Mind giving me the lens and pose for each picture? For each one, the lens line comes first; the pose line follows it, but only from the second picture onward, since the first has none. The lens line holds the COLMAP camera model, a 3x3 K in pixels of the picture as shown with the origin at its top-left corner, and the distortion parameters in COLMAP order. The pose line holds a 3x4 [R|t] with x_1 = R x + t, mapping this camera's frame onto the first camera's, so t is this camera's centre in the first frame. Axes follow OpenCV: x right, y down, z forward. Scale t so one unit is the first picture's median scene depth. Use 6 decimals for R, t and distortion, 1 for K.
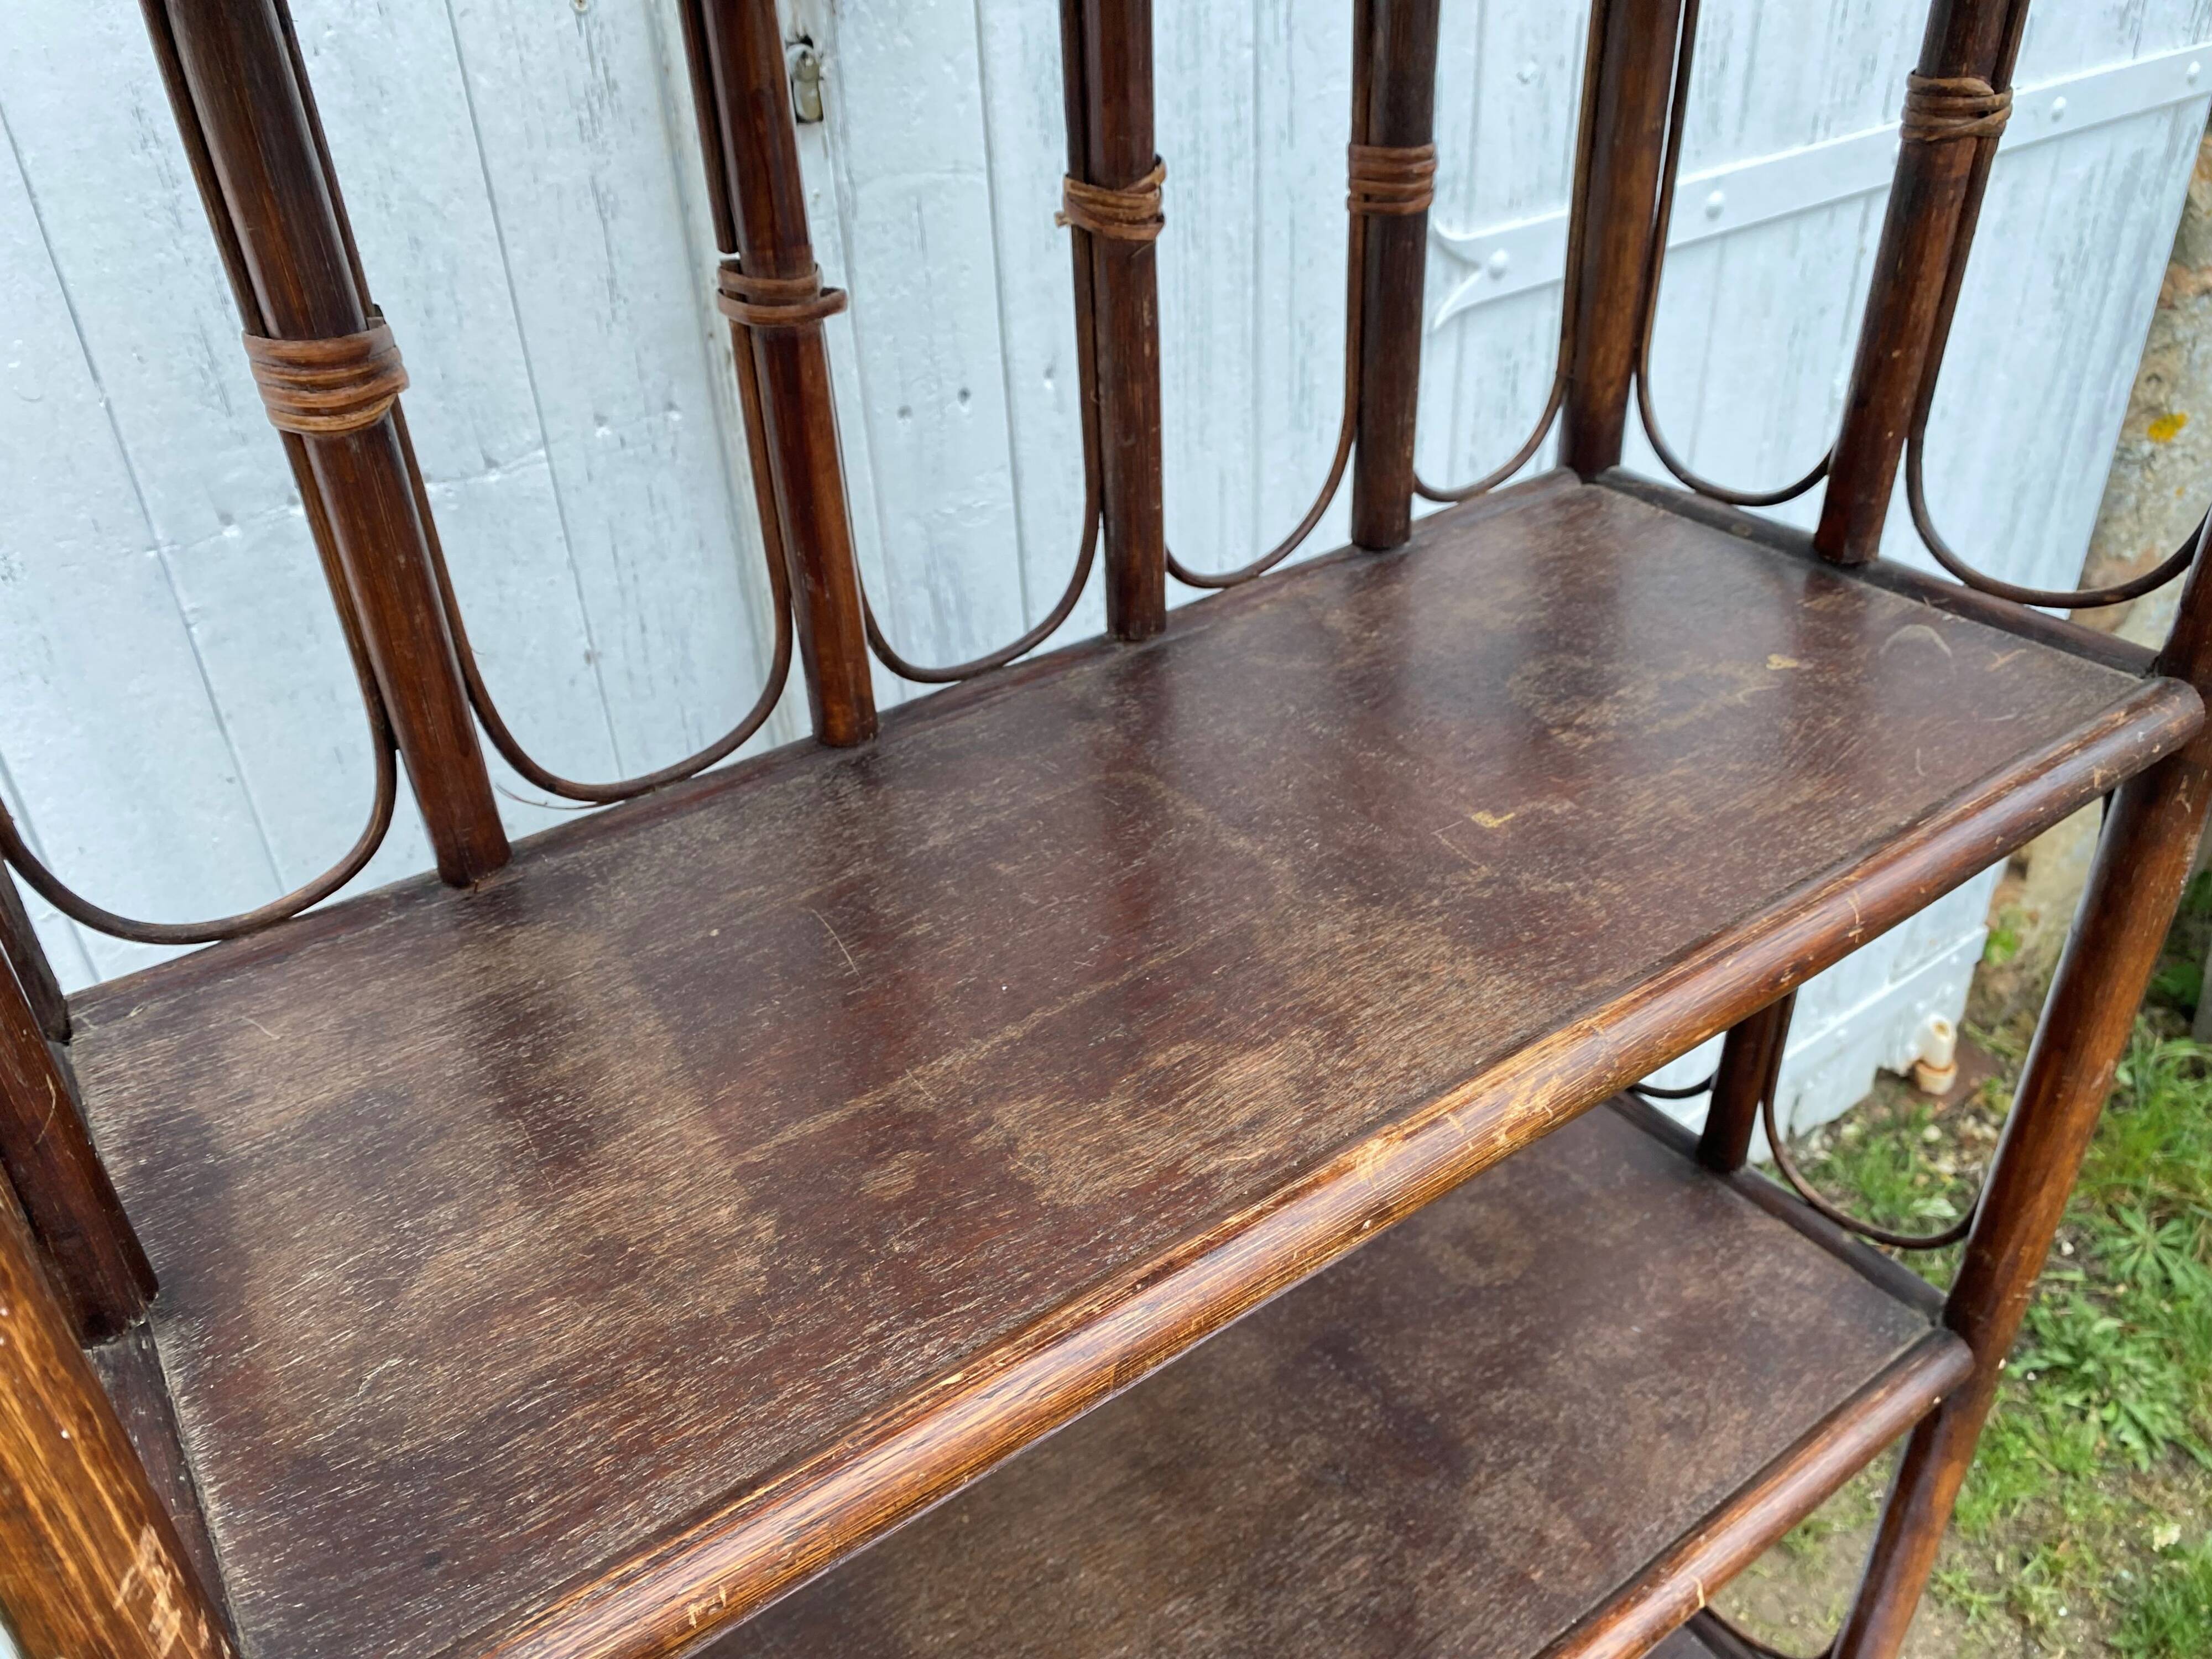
lens RADIAL K [[1677.7, 0, 1084.3], [0, 1677.7, 838.5], [0, 0, 1]] dist [0.031271, -0.031646]
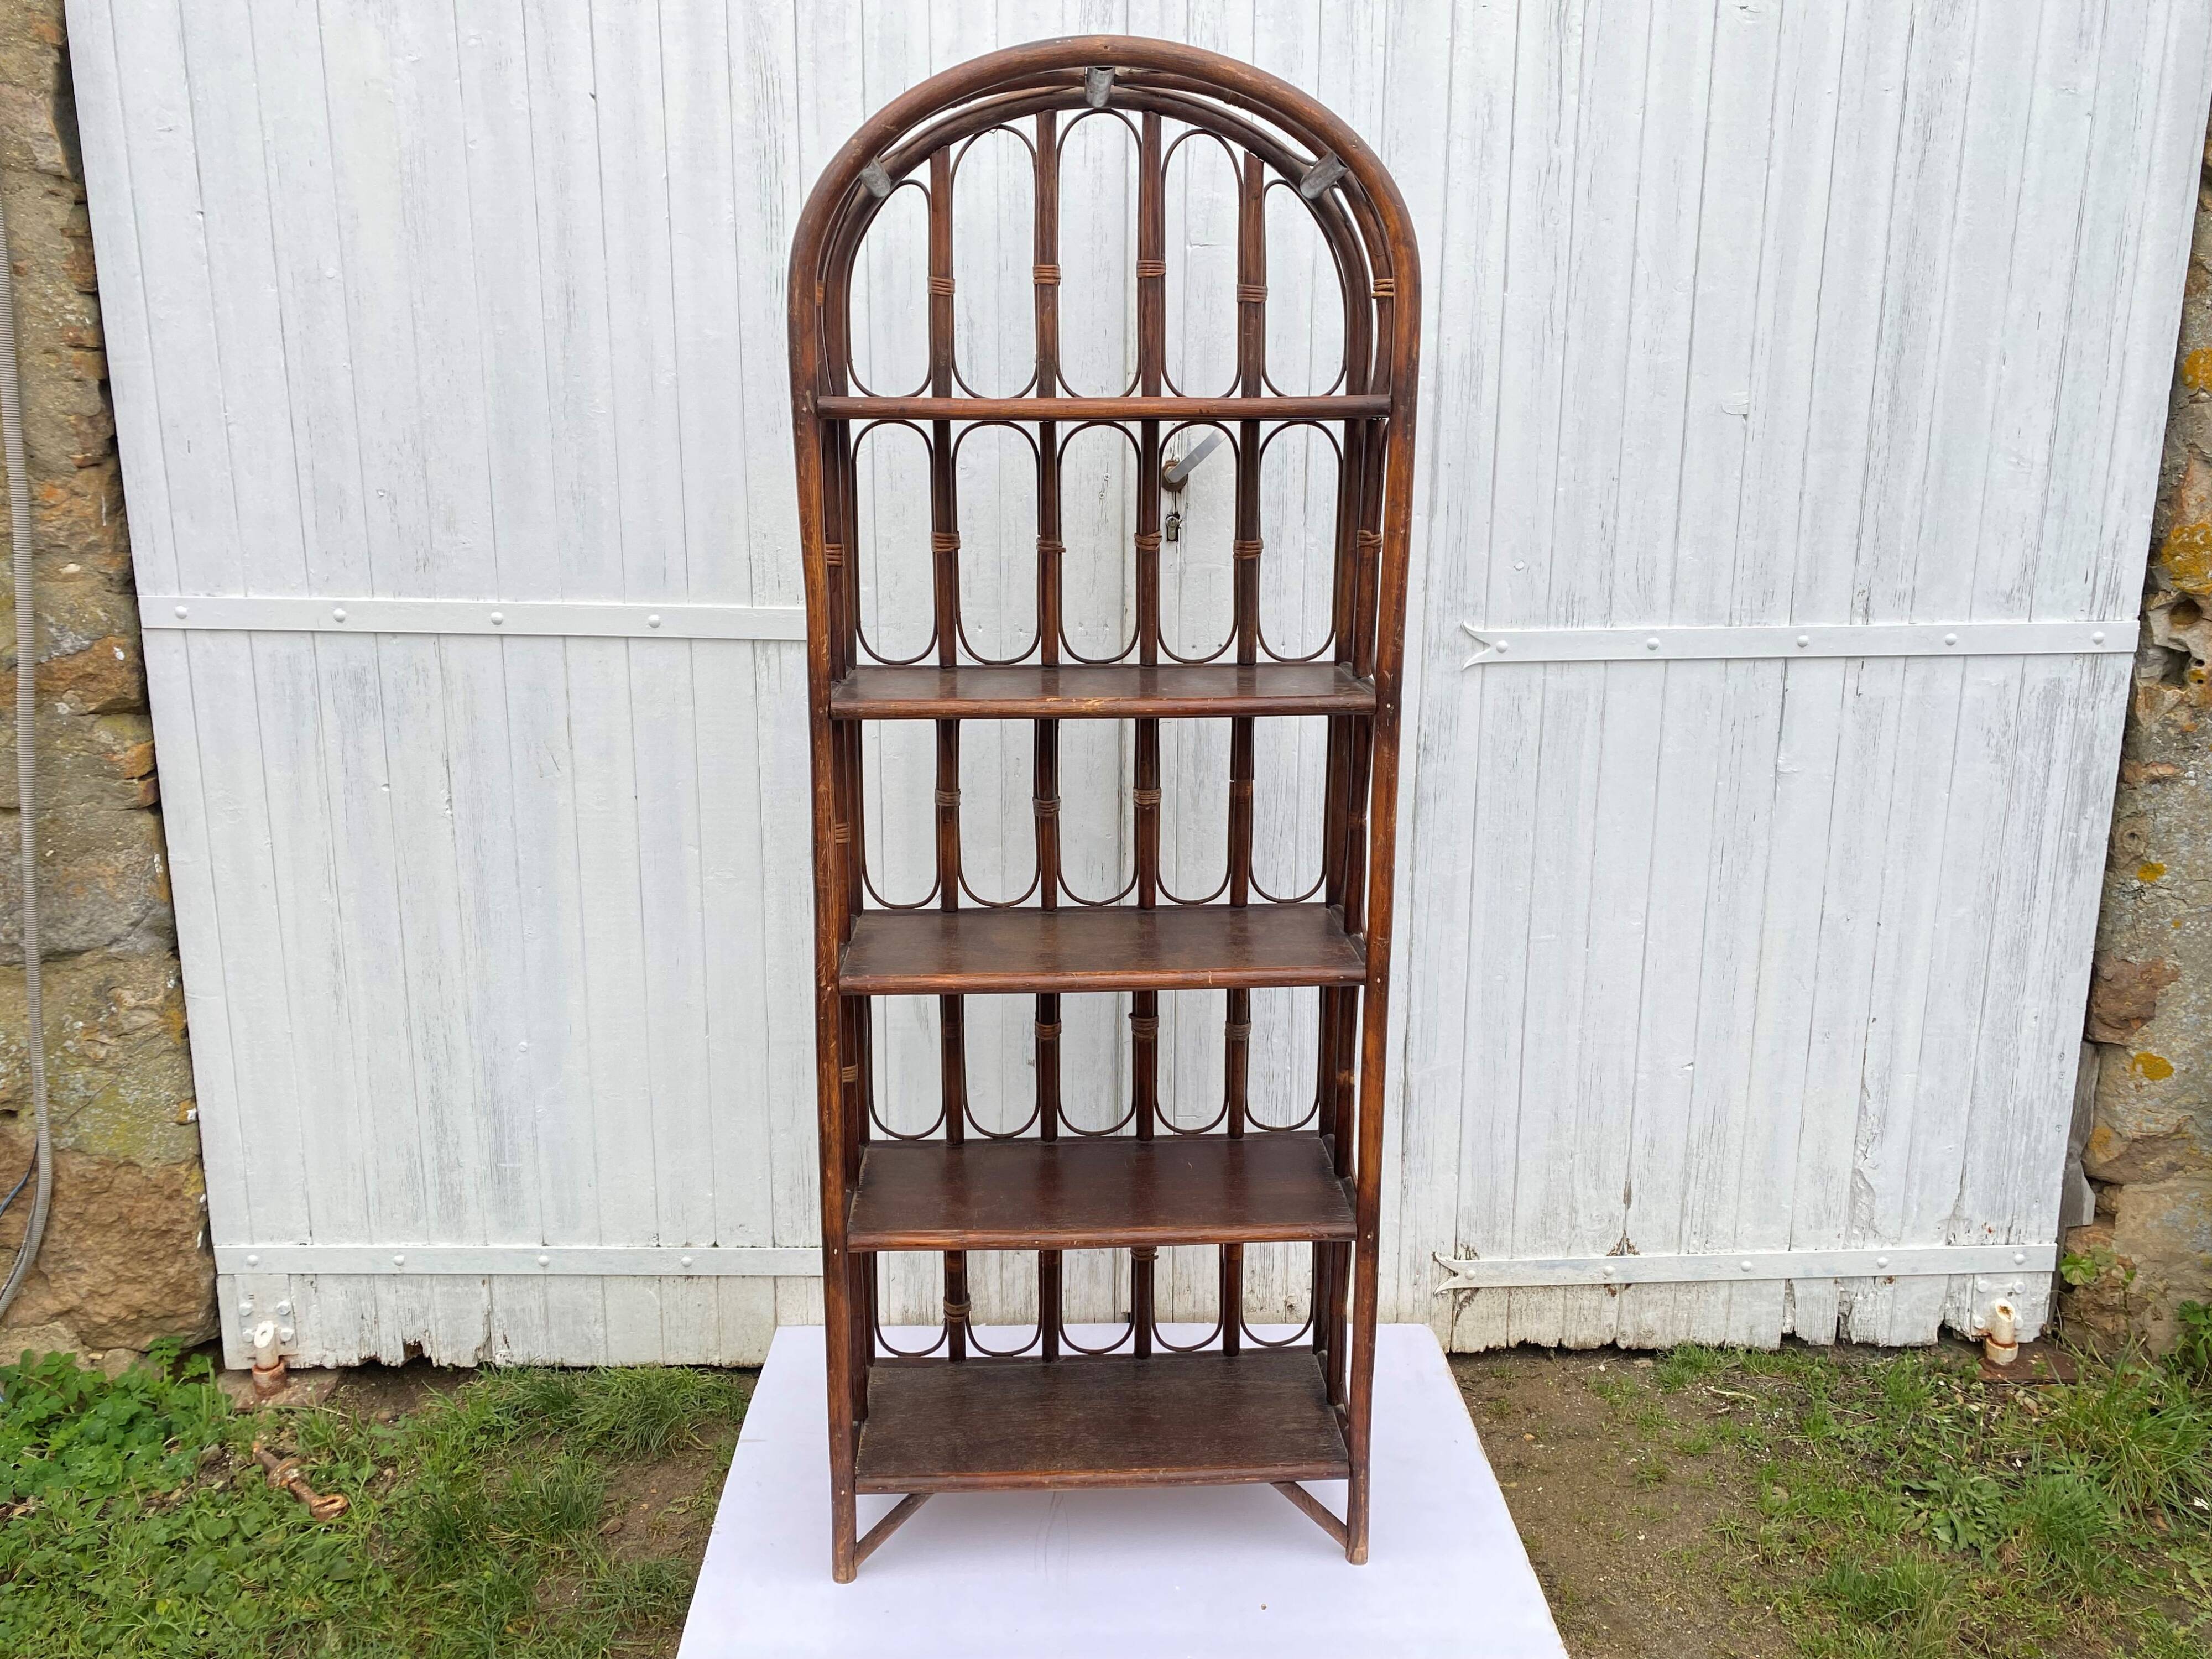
lens RADIAL K [[1677.7, 0, 1112.2], [0, 1677.7, 821.7], [0, 0, 1]] dist [0.031271, -0.031646]
pose [[0.841441, 0.170575, -0.512720, 1.314956], [-0.325956, 0.917016, -0.229857, 0.719409], [0.430964, 0.360535, 0.827215, -1.264264]]
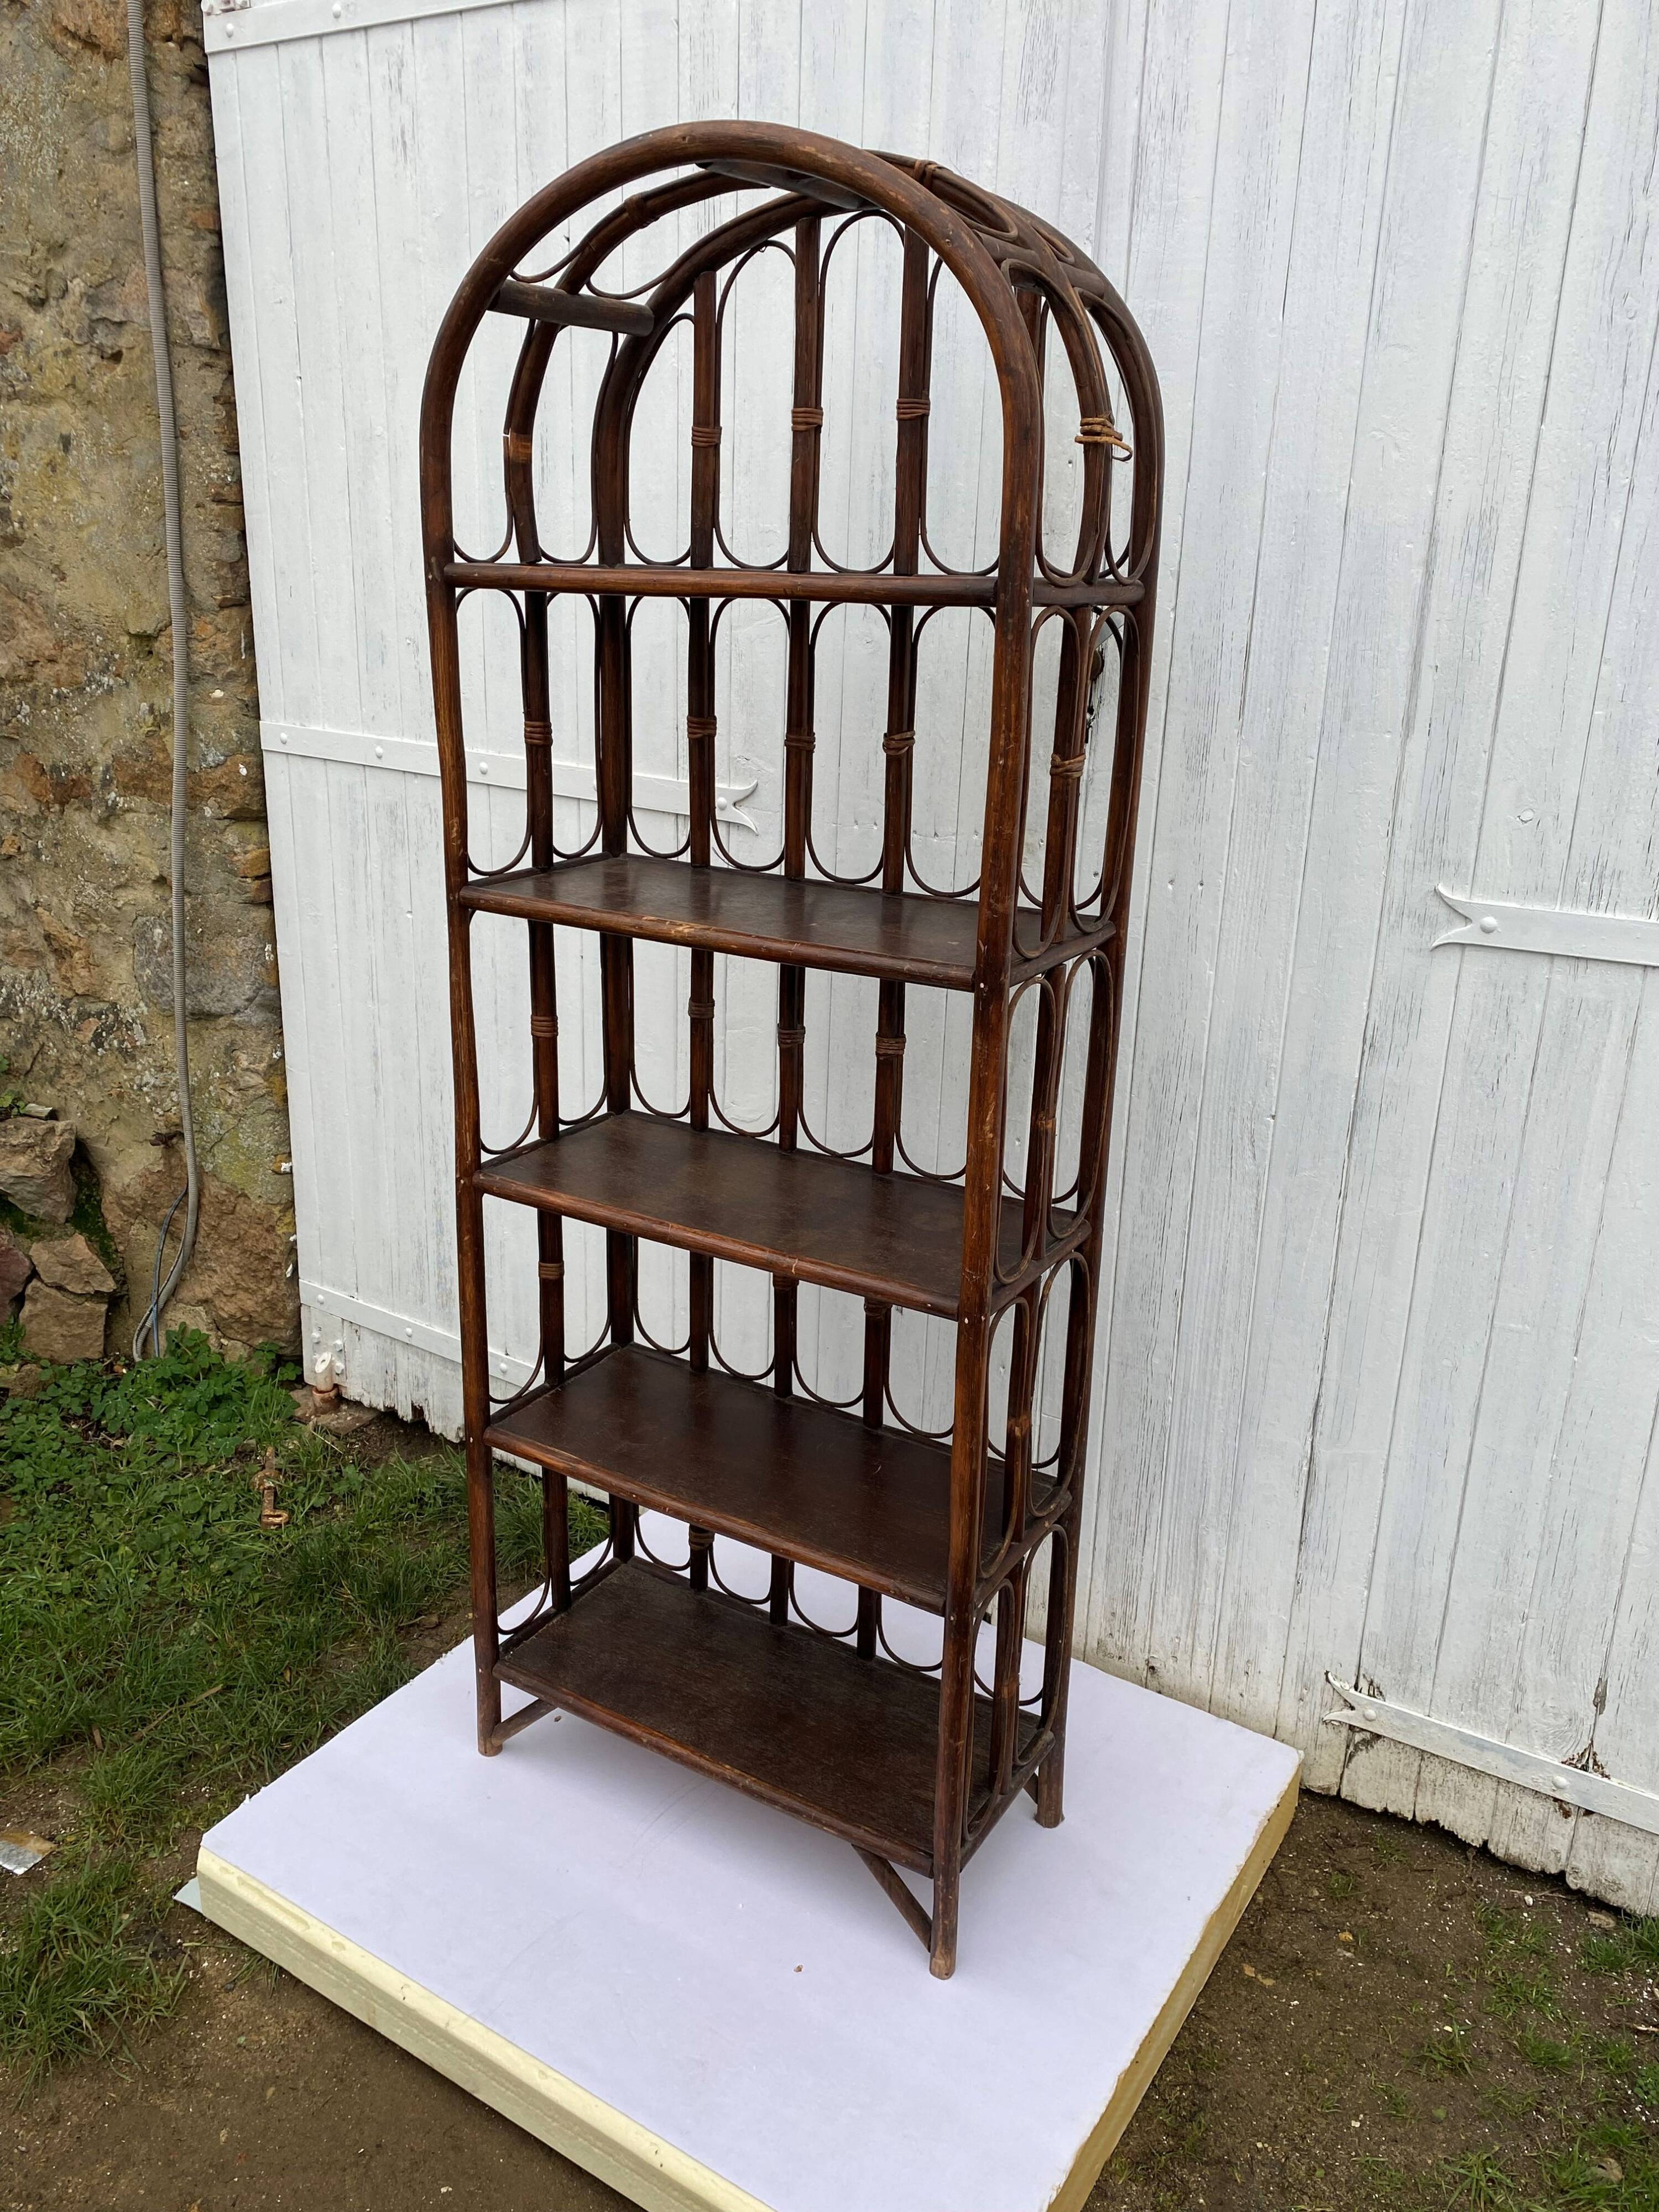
lens RADIAL K [[1677.7, 0, 817.4], [0, 1677.7, 1111.4], [0, 0, 1]] dist [0.031271, -0.031646]
pose [[0.384781, 0.346419, -0.855533, 1.915801], [-0.530786, 0.841351, 0.101953, -0.025100], [0.755122, 0.414875, 0.507611, -0.282831]]
